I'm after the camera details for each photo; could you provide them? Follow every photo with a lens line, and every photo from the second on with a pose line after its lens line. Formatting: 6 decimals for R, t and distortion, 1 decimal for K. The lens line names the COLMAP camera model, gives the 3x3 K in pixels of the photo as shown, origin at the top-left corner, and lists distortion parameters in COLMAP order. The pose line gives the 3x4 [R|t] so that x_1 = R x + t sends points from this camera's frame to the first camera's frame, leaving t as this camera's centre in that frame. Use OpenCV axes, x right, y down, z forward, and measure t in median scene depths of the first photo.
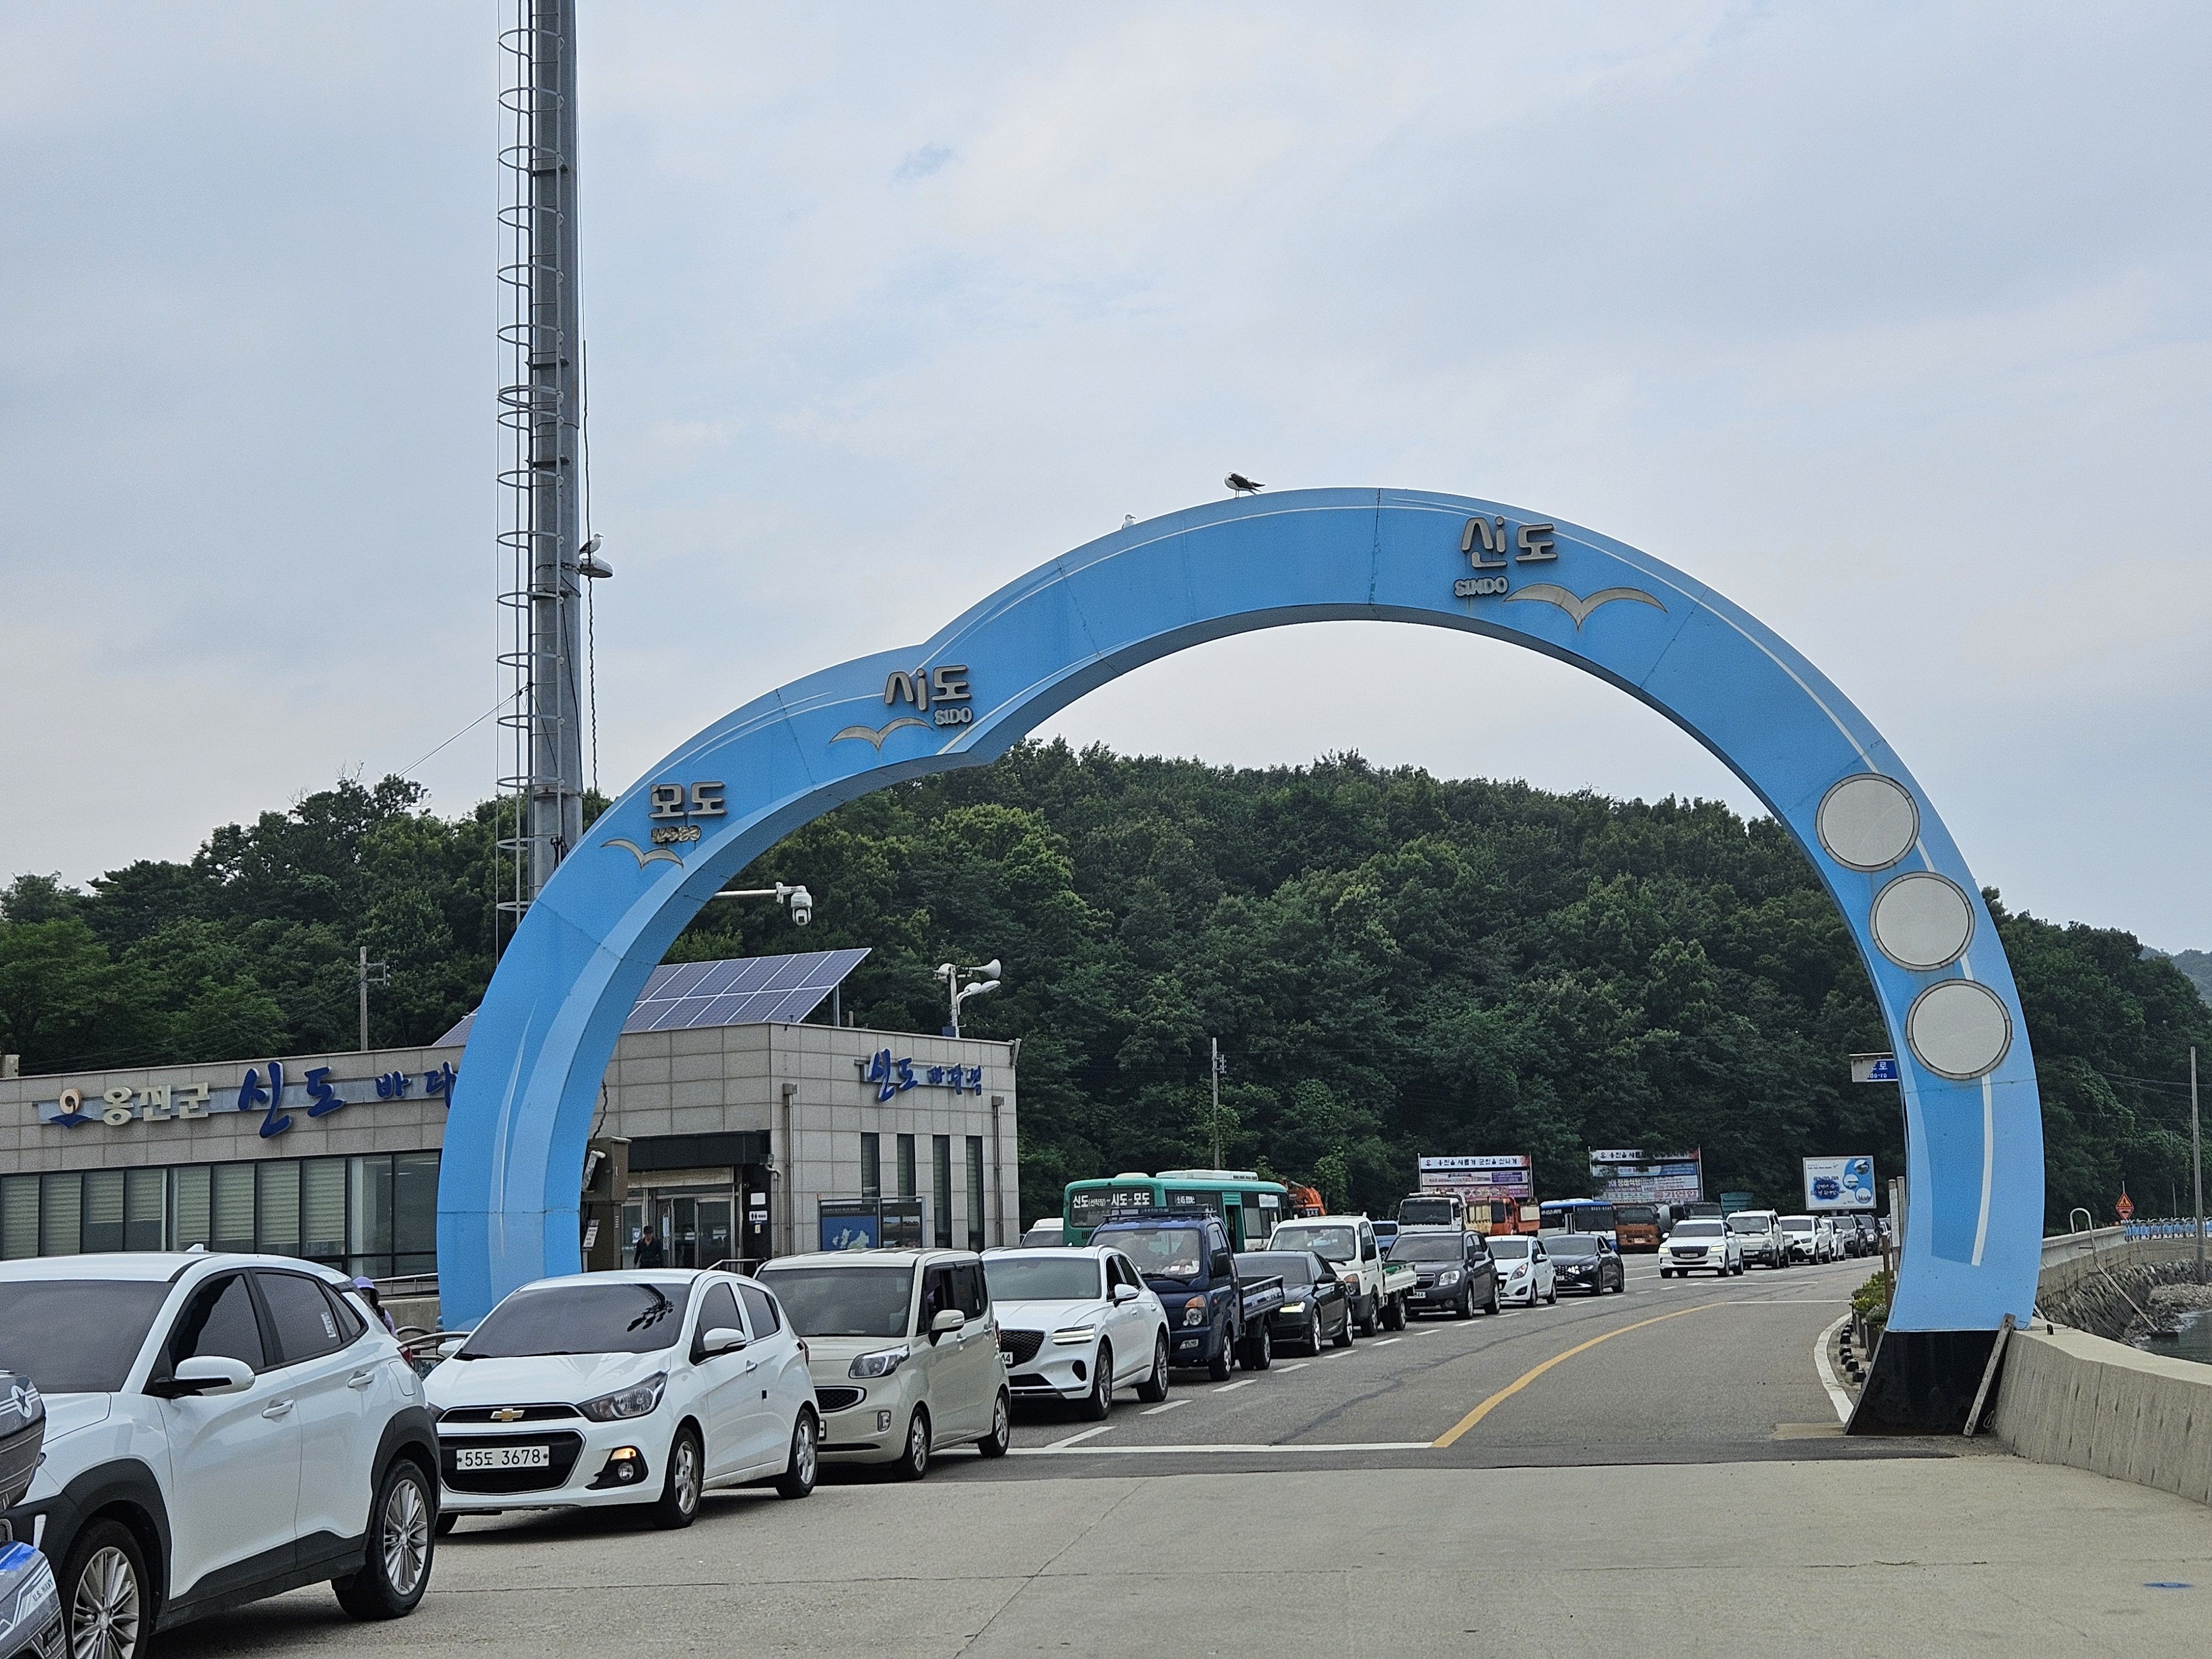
lens RADIAL K [[2948.0, 0, 1106.0], [0, 2948.0, 829.5], [0, 0, 1]] dist [0.114771, -0.218877]
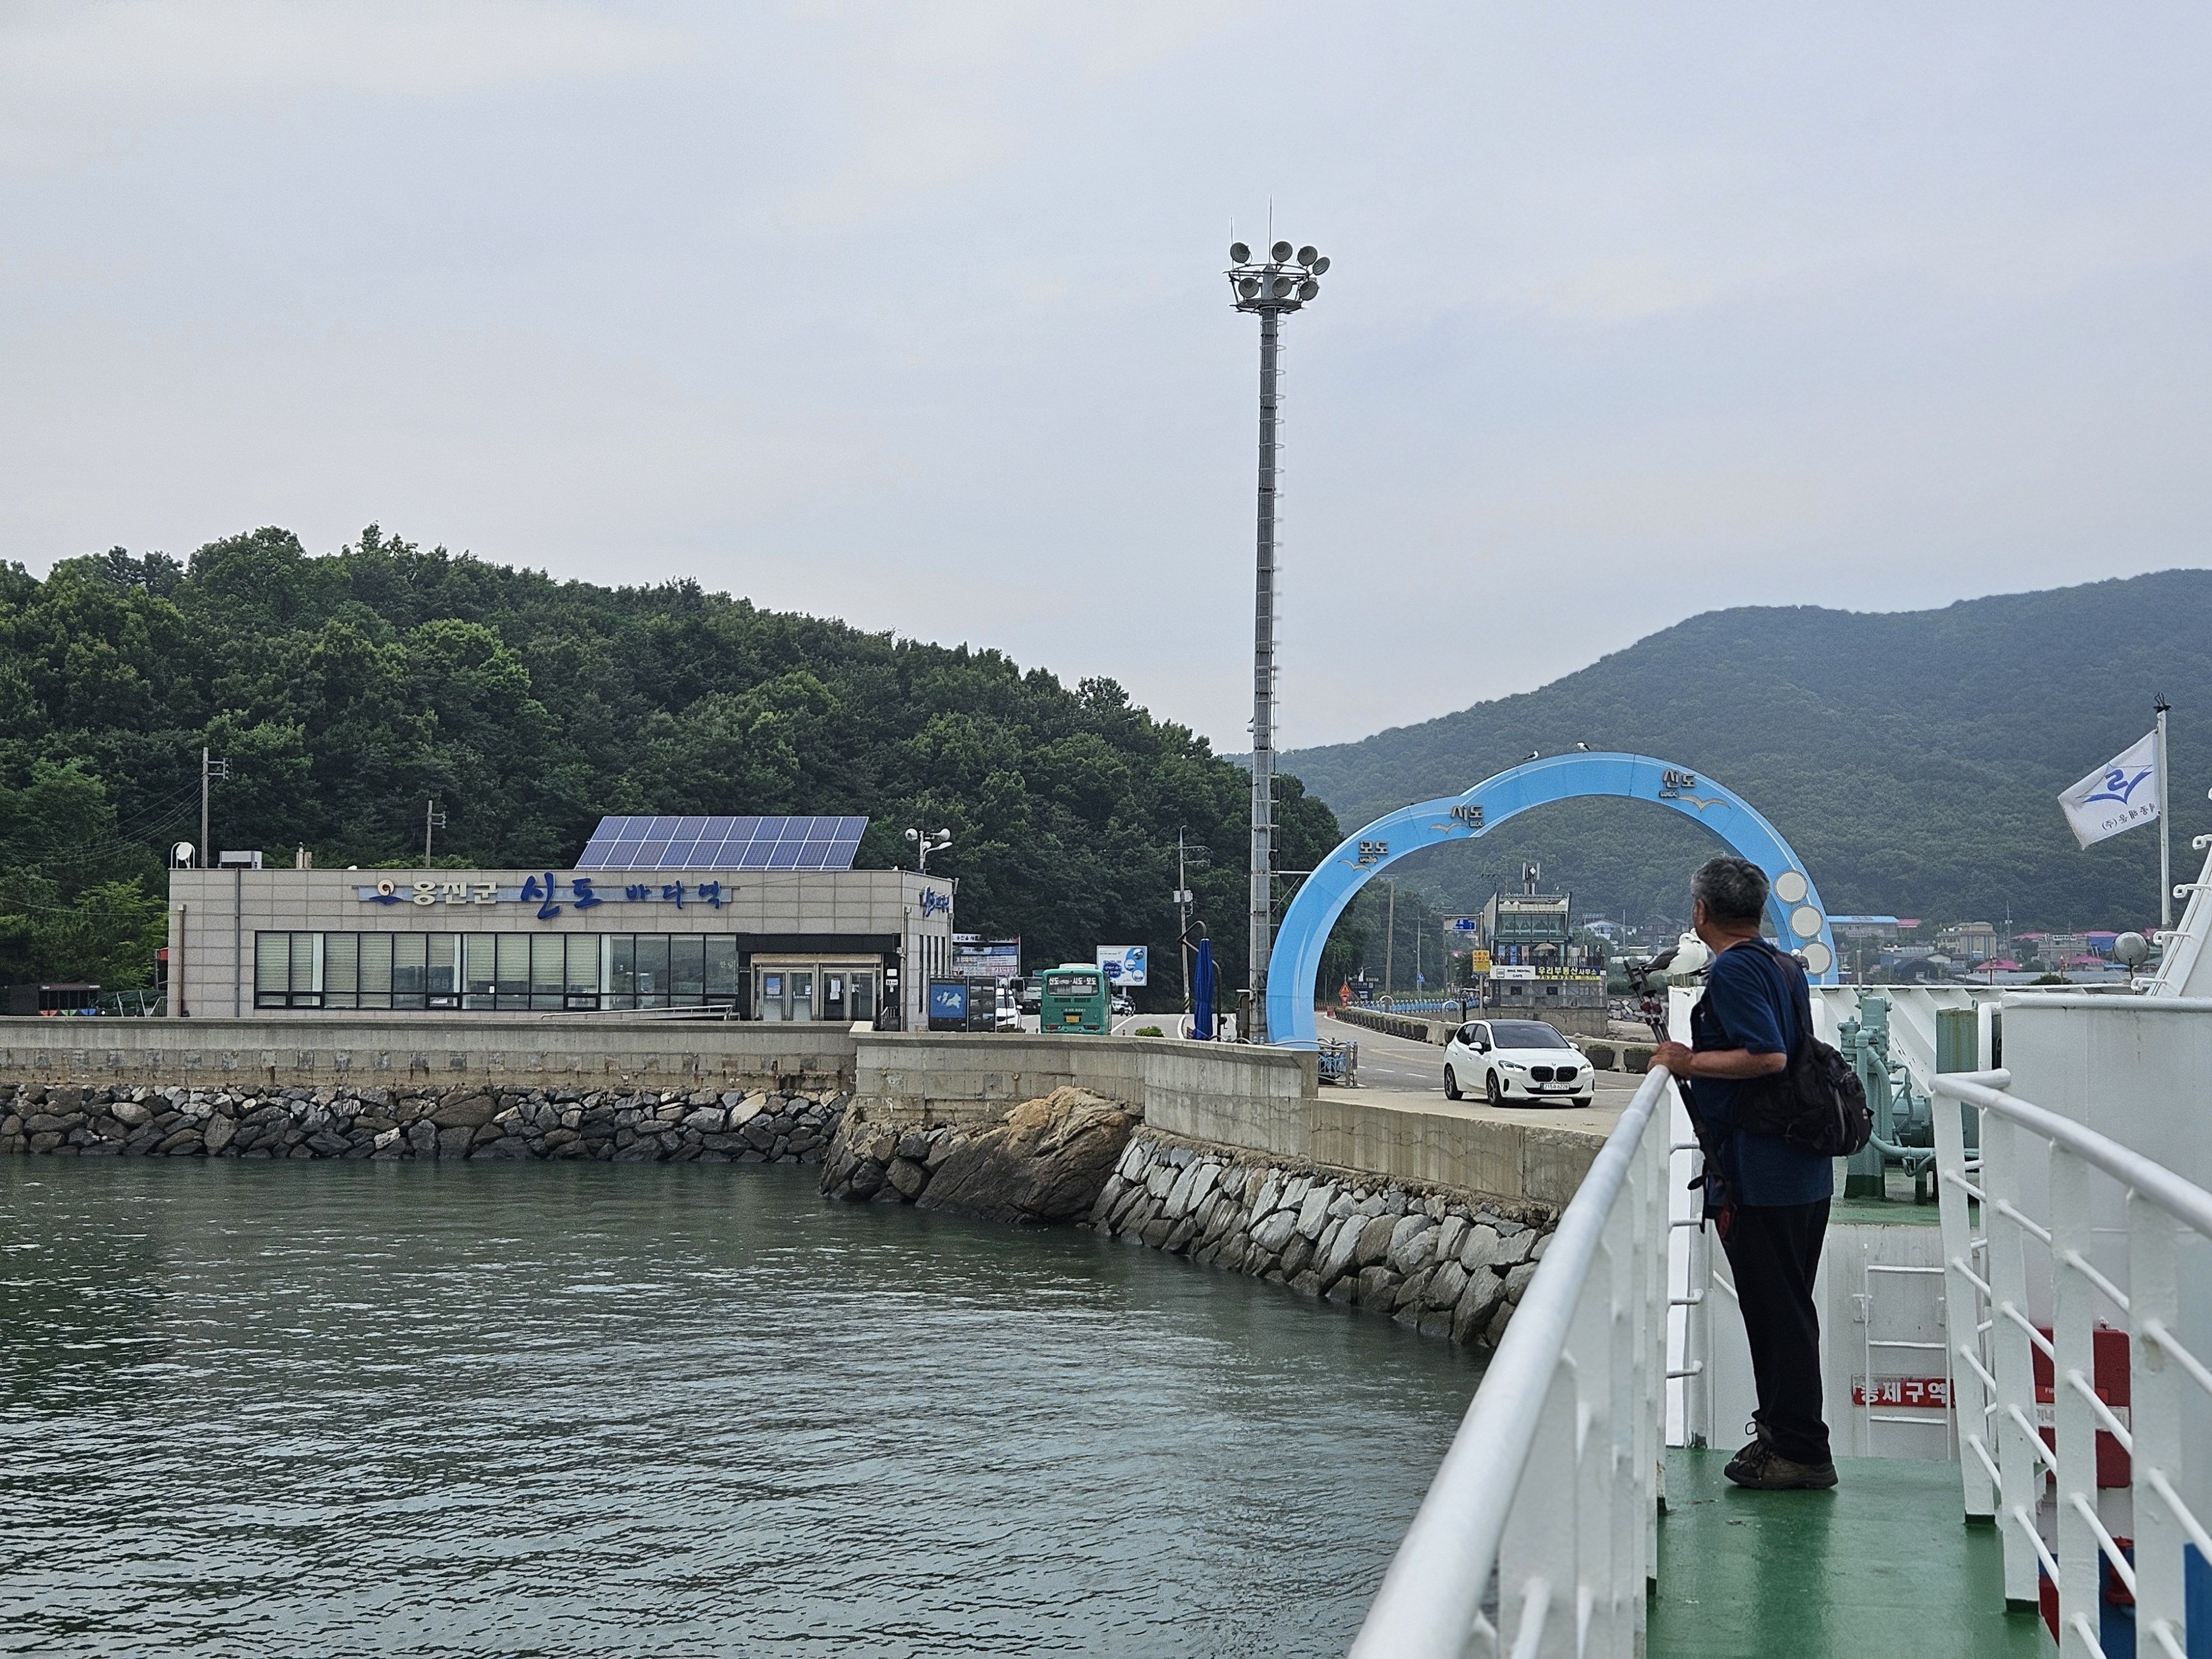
lens RADIAL K [[2892.9, 0, 1096.6], [0, 2892.9, 856.3], [0, 0, 1]] dist [0.123149, -0.259488]
pose [[0.946531, 0.053515, 0.318142, -0.493365], [-0.081907, 0.993697, 0.076538, -0.074006], [-0.312041, -0.098503, 0.944948, -0.568266]]
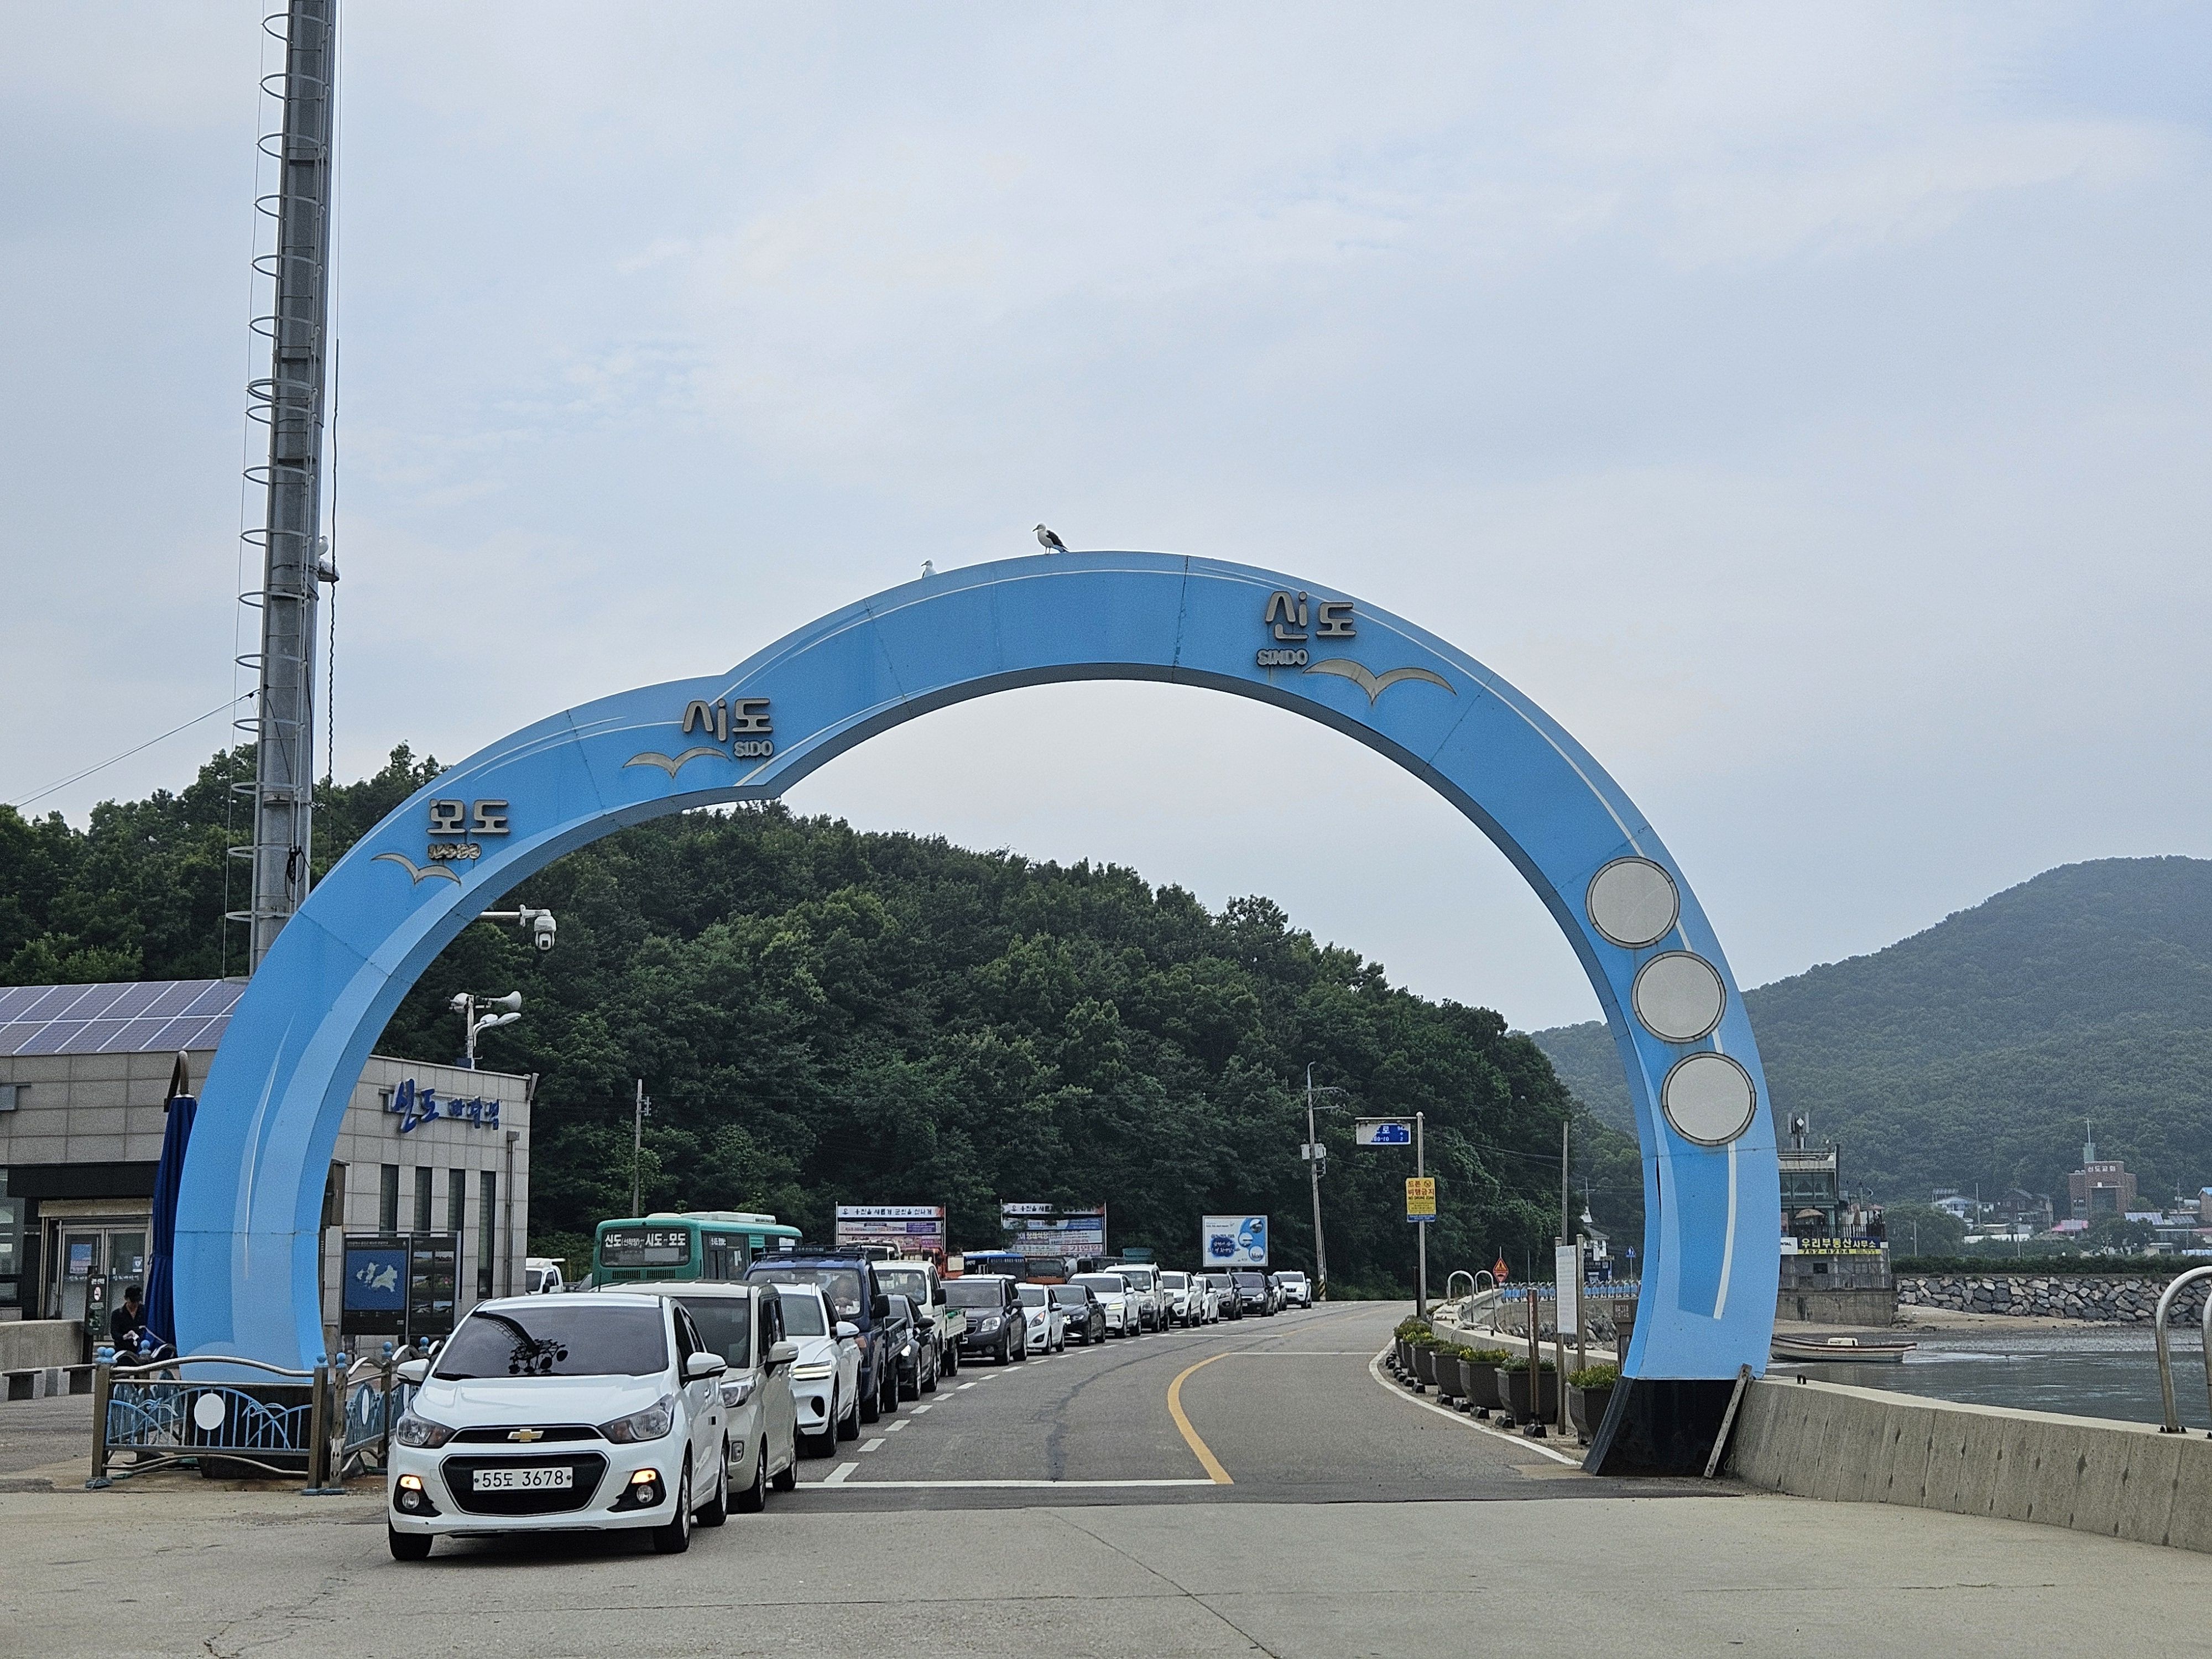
lens RADIAL K [[2948.0, 0, 1106.0], [0, 2948.0, 829.5], [0, 0, 1]] dist [0.114771, -0.218877]
pose [[0.976440, 0.056602, 0.208231, -0.057232], [-0.053179, 0.998343, -0.022005, 0.001864], [-0.209132, 0.010413, 0.977832, -0.001927]]
